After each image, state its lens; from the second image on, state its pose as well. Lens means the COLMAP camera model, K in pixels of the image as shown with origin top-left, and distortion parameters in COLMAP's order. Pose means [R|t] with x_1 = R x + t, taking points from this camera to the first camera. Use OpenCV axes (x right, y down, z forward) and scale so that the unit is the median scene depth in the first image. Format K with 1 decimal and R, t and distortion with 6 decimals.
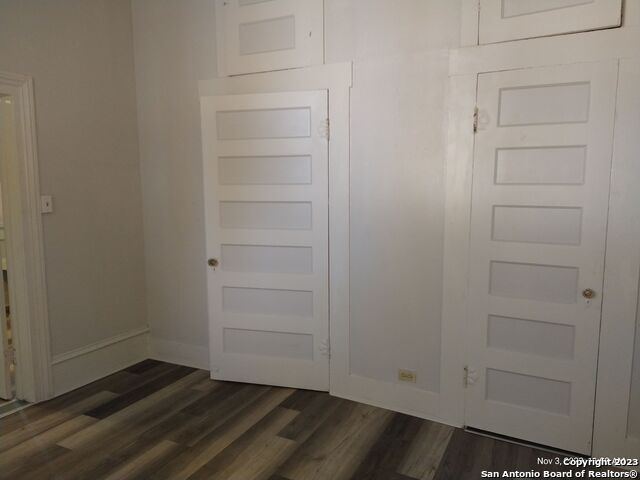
lens RADIAL K [[465.1, 0, 320.0], [0, 465.1, 240.0], [0, 0, 1]] dist [0.098119, -0.141267]
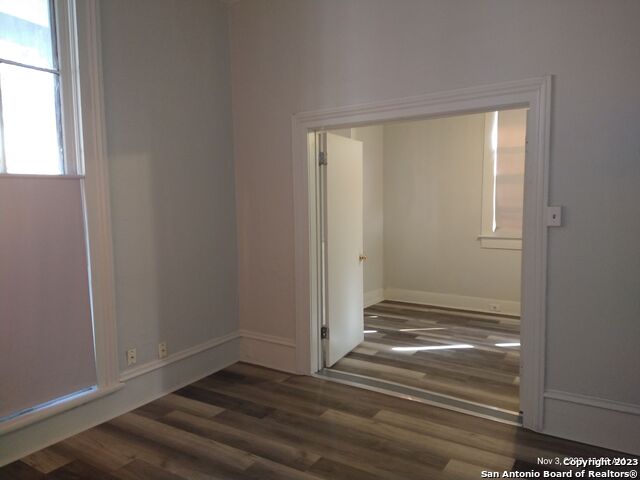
lens RADIAL K [[465.1, 0, 320.0], [0, 465.1, 240.0], [0, 0, 1]] dist [0.098119, -0.141267]
pose [[-0.096898, 0.091886, -0.991044, 0.342967], [-0.102271, 0.989540, 0.101746, -0.077824], [0.990026, 0.111214, -0.086487, 0.655053]]
